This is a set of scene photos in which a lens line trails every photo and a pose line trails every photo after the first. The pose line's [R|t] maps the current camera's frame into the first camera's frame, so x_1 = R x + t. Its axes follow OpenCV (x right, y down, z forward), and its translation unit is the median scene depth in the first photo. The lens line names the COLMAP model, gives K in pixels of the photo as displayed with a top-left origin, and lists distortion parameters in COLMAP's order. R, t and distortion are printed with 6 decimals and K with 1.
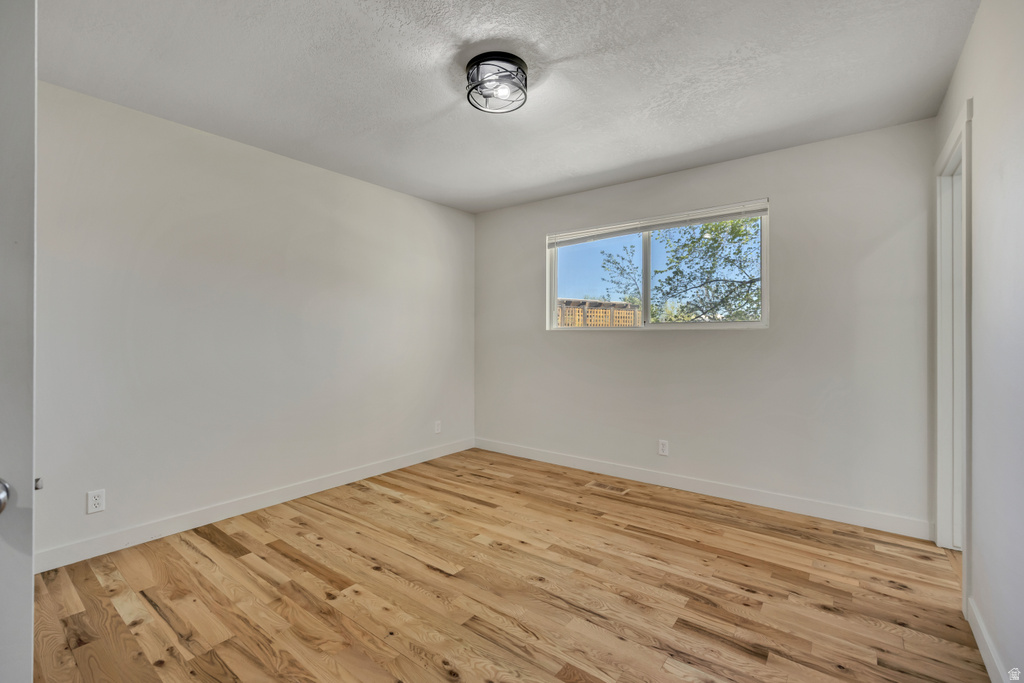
lens RADIAL K [[449.0, 0, 518.1], [0, 449.0, 336.9], [0, 0, 1]] dist [-0.000683, -0.000089]
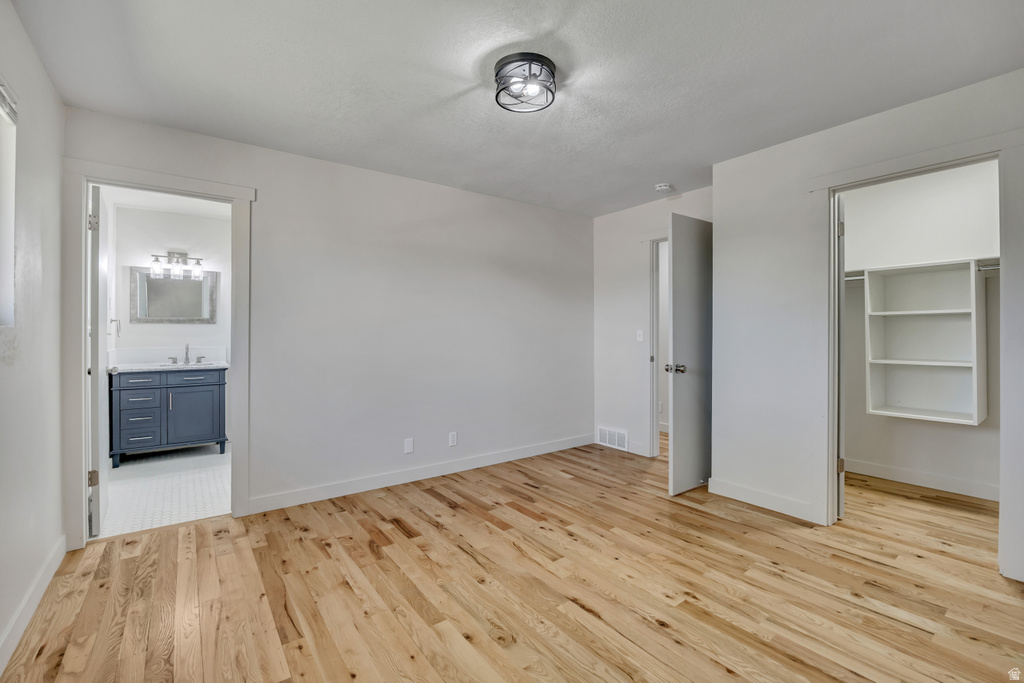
lens RADIAL K [[449.0, 0, 511.7], [0, 449.0, 332.1], [0, 0, 1]] dist [-0.000683, -0.000089]
pose [[-0.959148, 0.001894, 0.282900, -0.283081], [0.001073, 0.999995, -0.003056, -0.008456], [-0.282904, -0.002627, -0.959145, 1.858744]]
